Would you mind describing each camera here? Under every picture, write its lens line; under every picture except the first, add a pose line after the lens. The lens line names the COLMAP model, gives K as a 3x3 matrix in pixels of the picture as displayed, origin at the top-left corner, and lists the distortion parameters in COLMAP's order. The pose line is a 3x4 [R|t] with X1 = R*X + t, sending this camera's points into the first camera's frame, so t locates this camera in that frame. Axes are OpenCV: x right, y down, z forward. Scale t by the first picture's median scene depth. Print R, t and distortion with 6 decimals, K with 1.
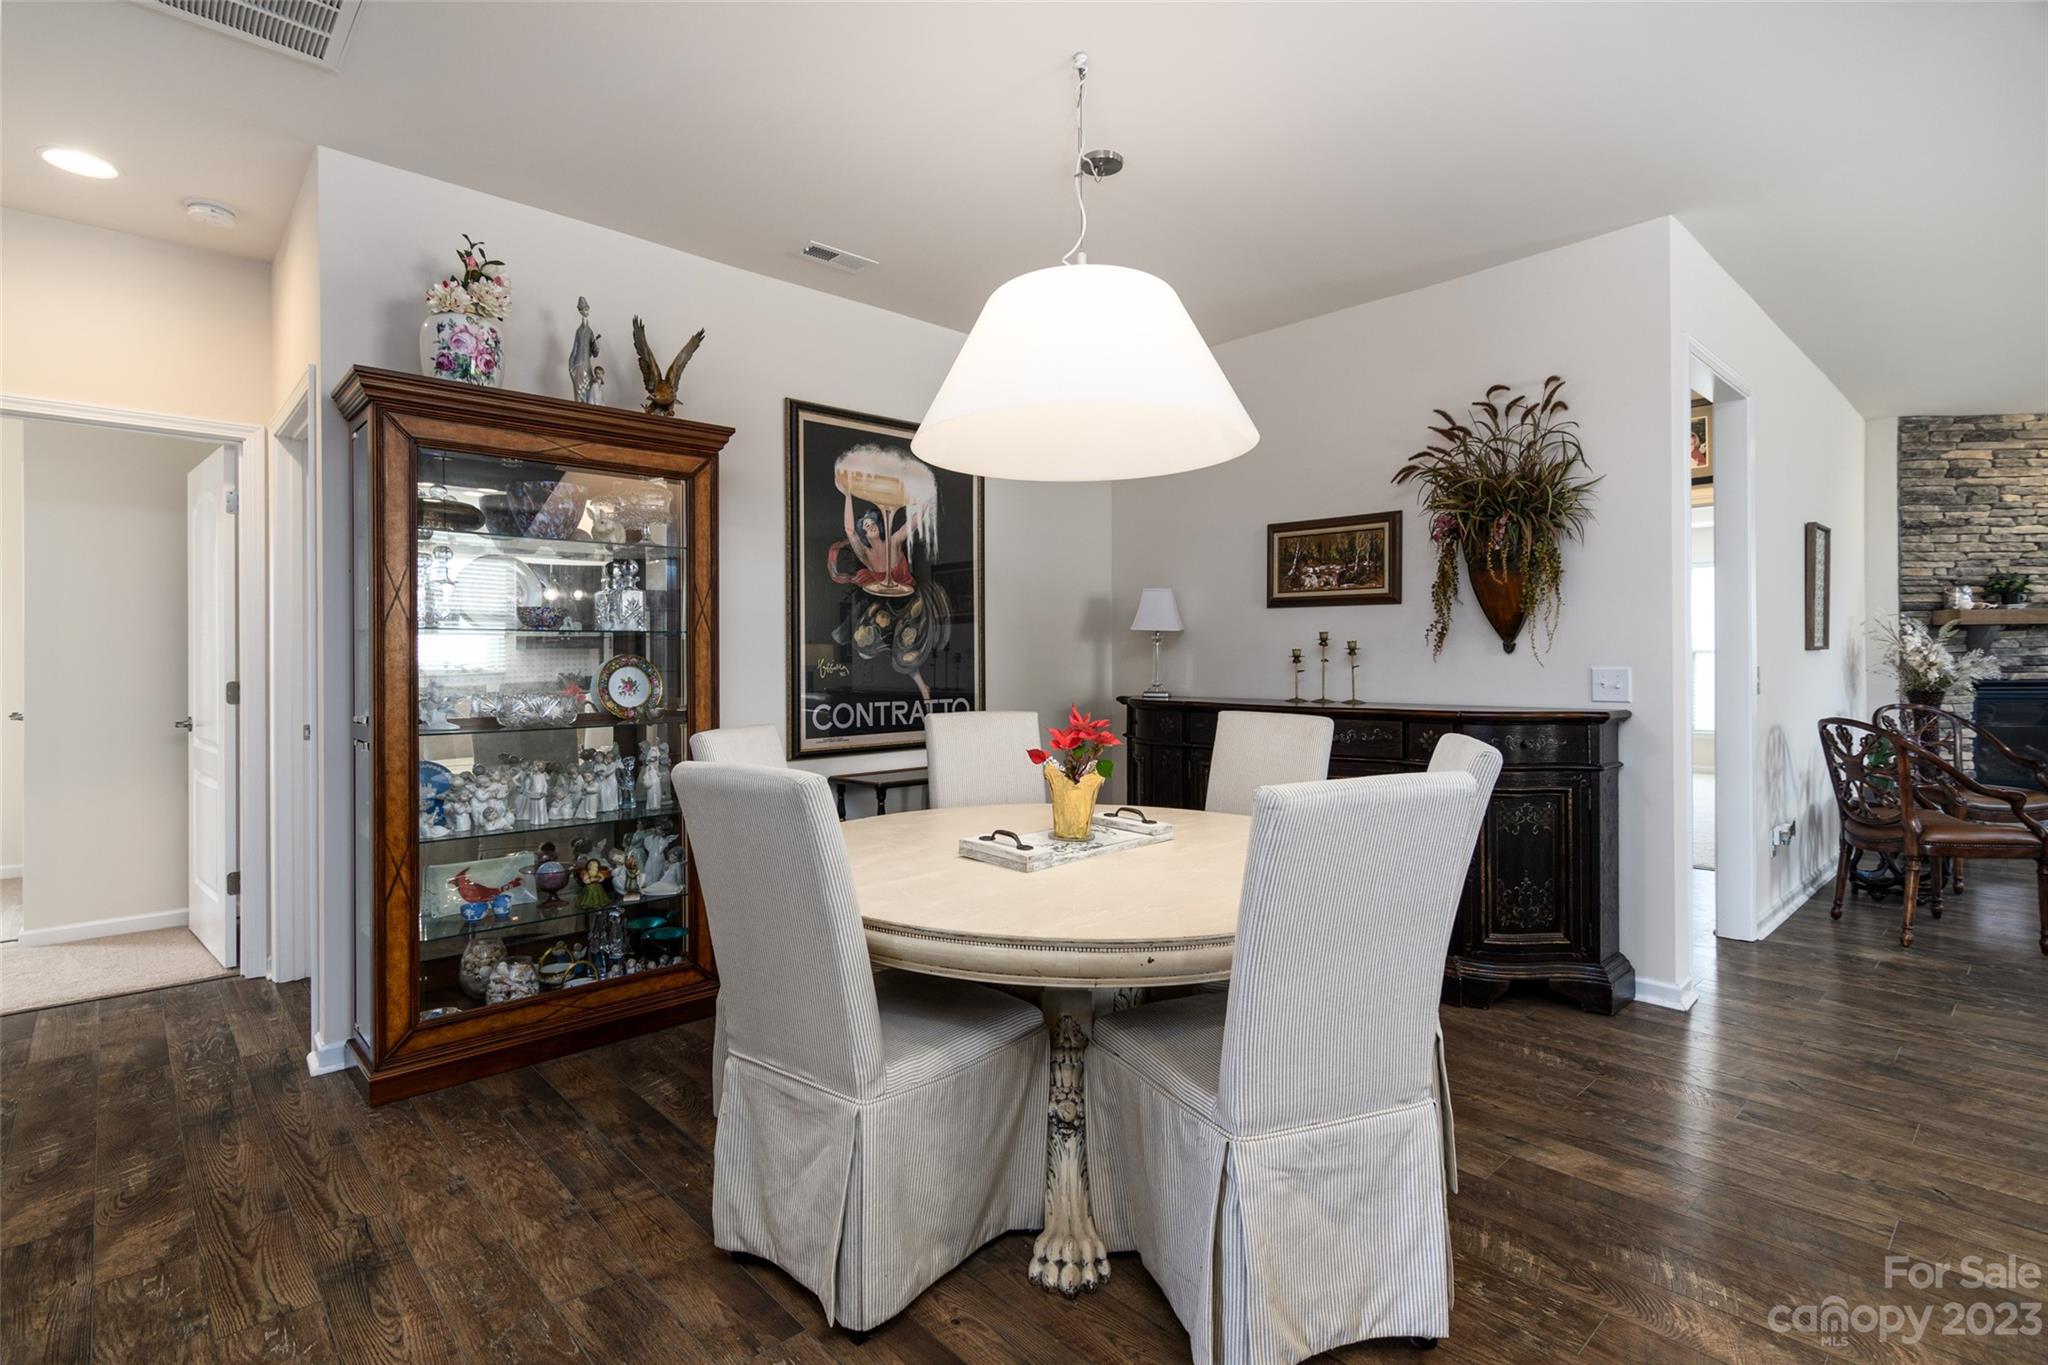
lens RADIAL K [[980.6, 0, 1011.2], [0, 980.6, 670.5], [0, 0, 1]] dist [0.002444, 0.001364]
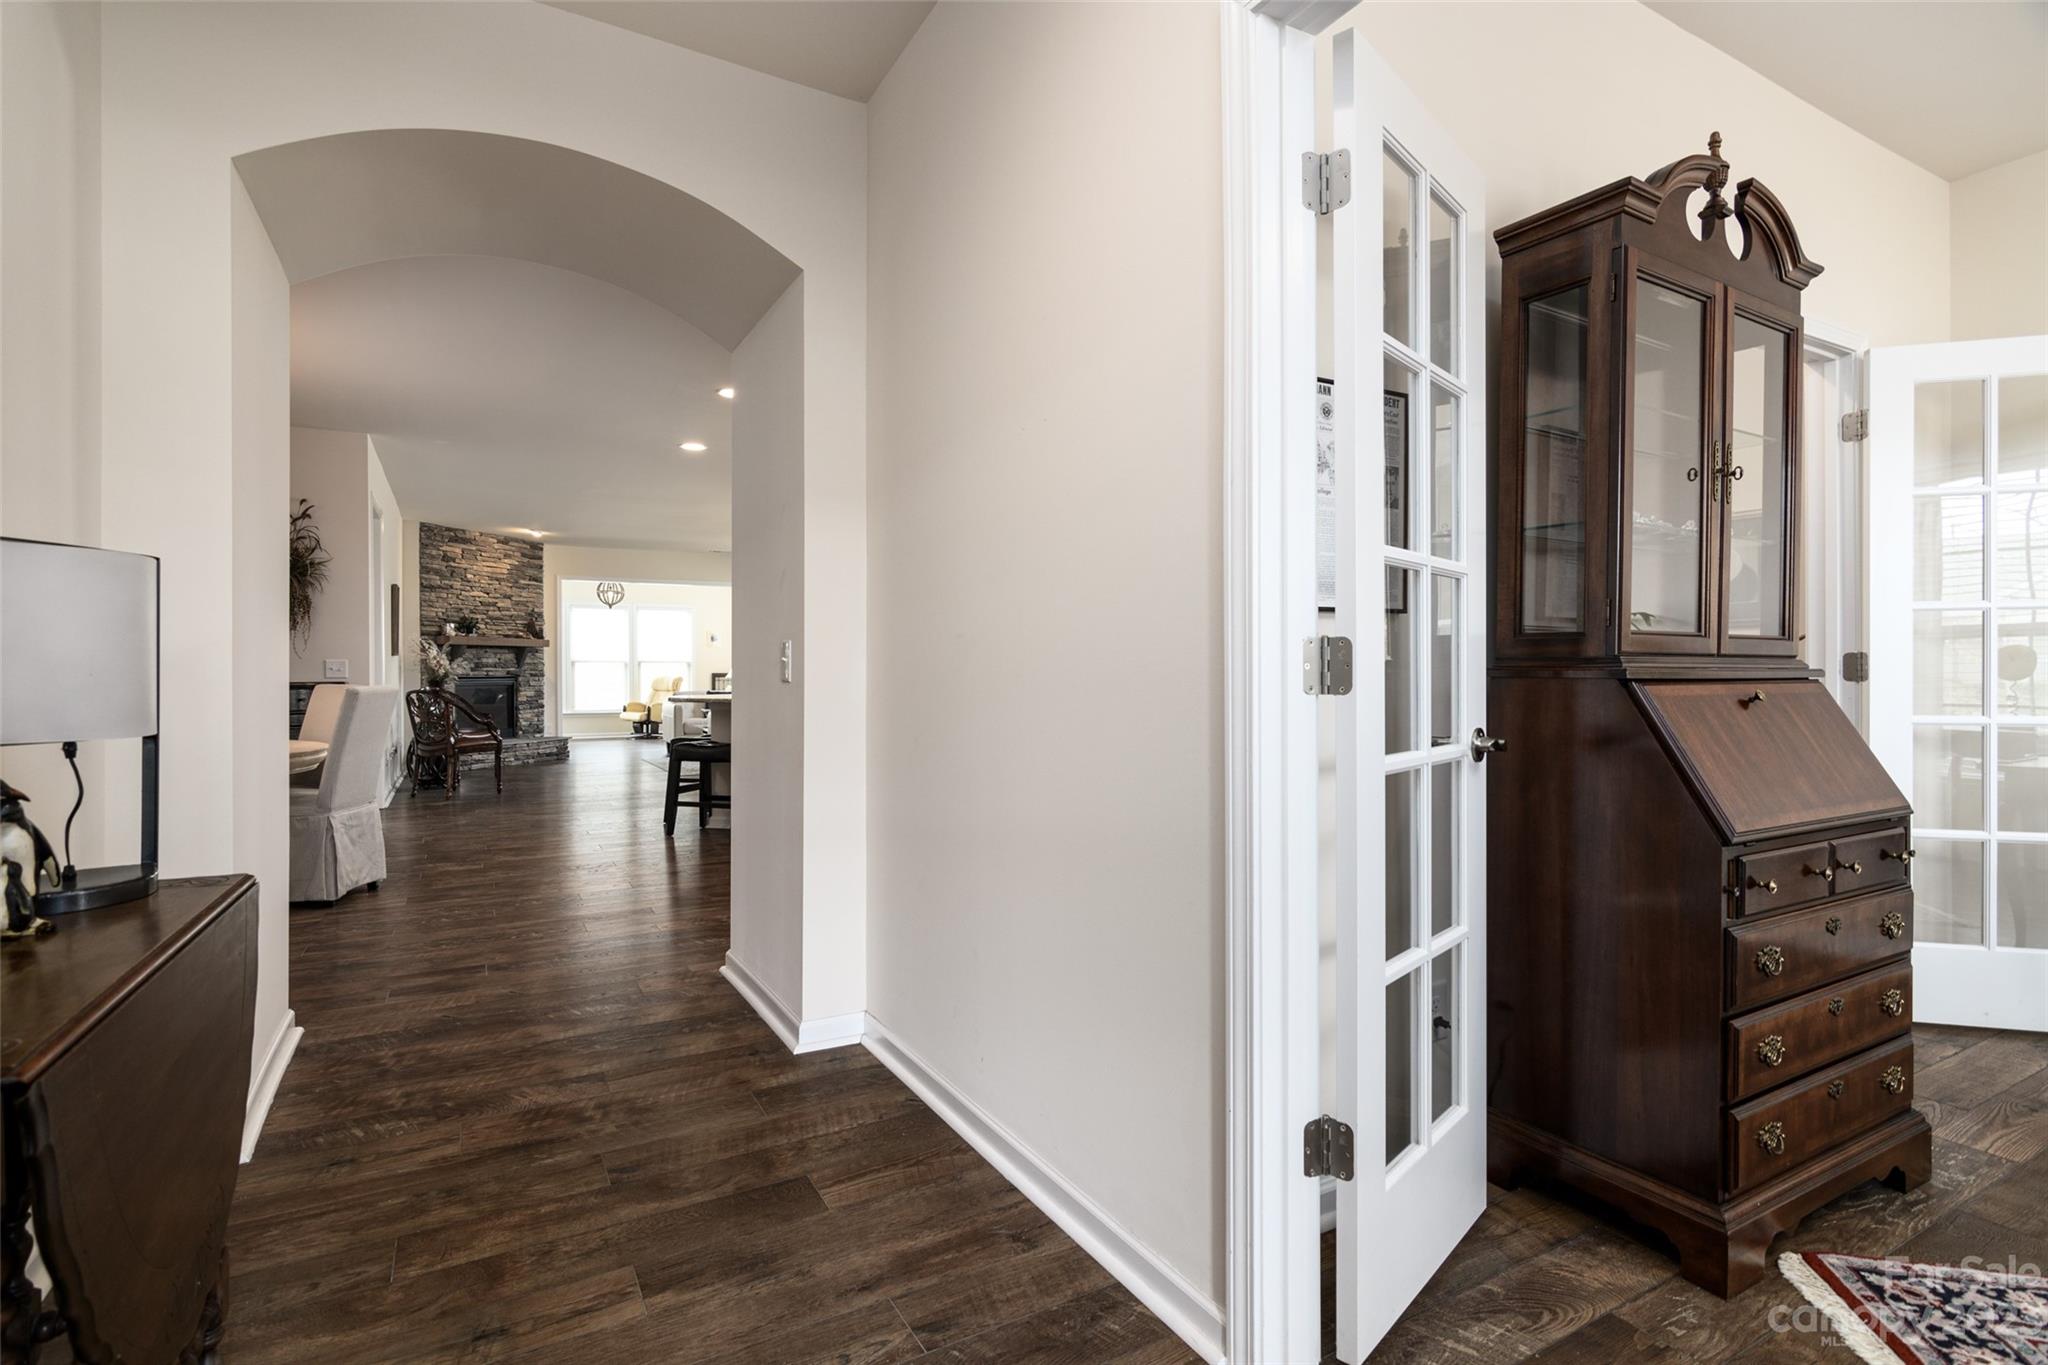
lens RADIAL K [[980.6, 0, 1011.2], [0, 980.6, 670.5], [0, 0, 1]] dist [0.002444, 0.001364]
pose [[0.230773, 0.007514, 0.972979, -0.533584], [0.008427, 0.999917, -0.009721, 0.026755], [-0.972971, 0.010443, 0.230690, -0.403851]]
